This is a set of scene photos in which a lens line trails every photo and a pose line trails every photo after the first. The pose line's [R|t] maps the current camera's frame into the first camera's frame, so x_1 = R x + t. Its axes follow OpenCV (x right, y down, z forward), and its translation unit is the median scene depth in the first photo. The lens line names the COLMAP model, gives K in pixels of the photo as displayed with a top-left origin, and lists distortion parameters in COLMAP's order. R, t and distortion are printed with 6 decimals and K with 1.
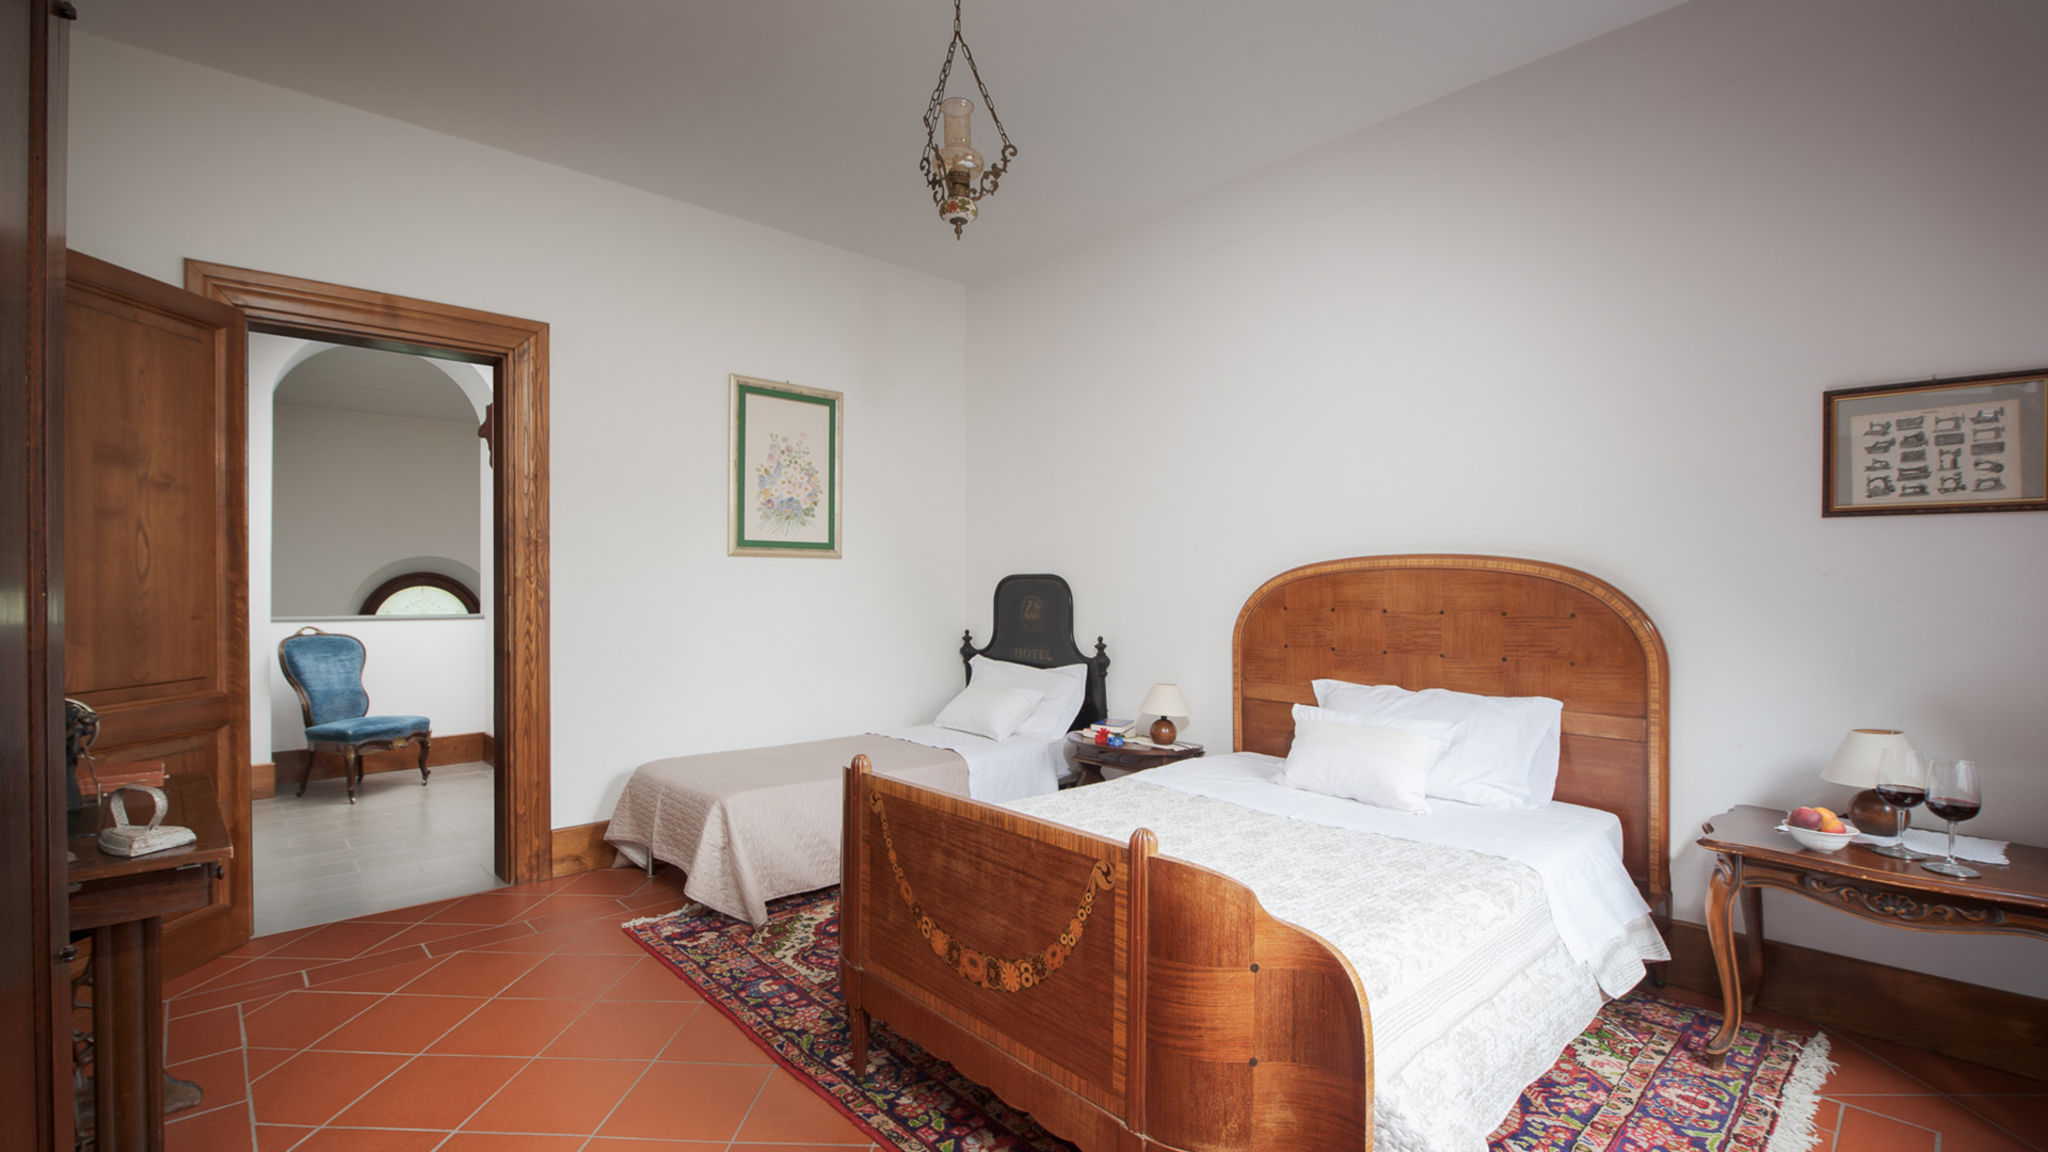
lens RADIAL K [[908.2, 0, 1024.0], [0, 908.2, 576.0], [0, 0, 1]] dist [-0.001748, -0.000233]
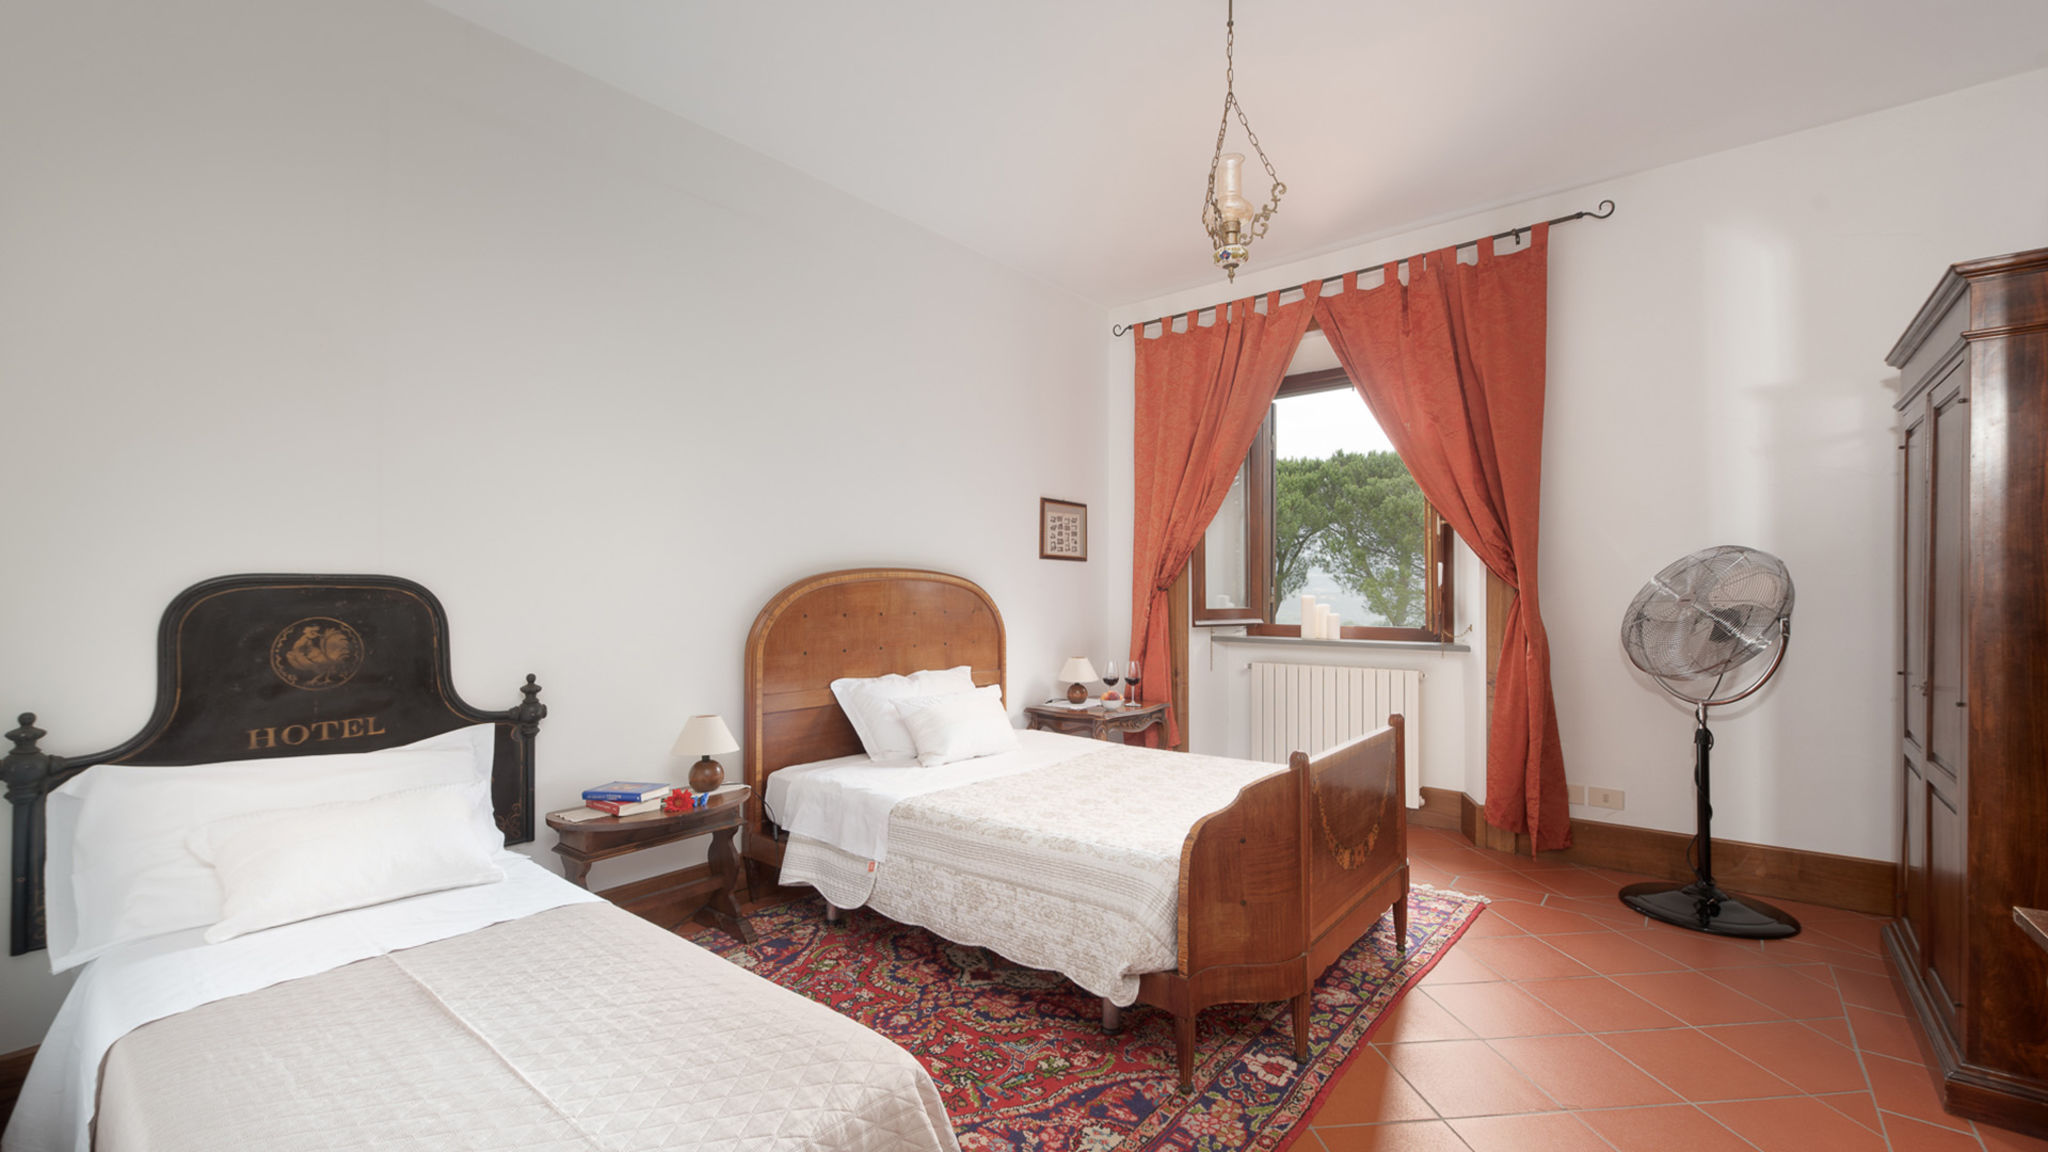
lens RADIAL K [[842.5, 0, 1024.0], [0, 842.5, 576.0], [0, 0, 1]] dist [-0.000877, -0.000009]
pose [[-0.147243, 0.013392, 0.989010, -1.013145], [-0.009759, 0.999840, -0.014991, 0.003931], [-0.989052, -0.011859, -0.147089, 1.336536]]
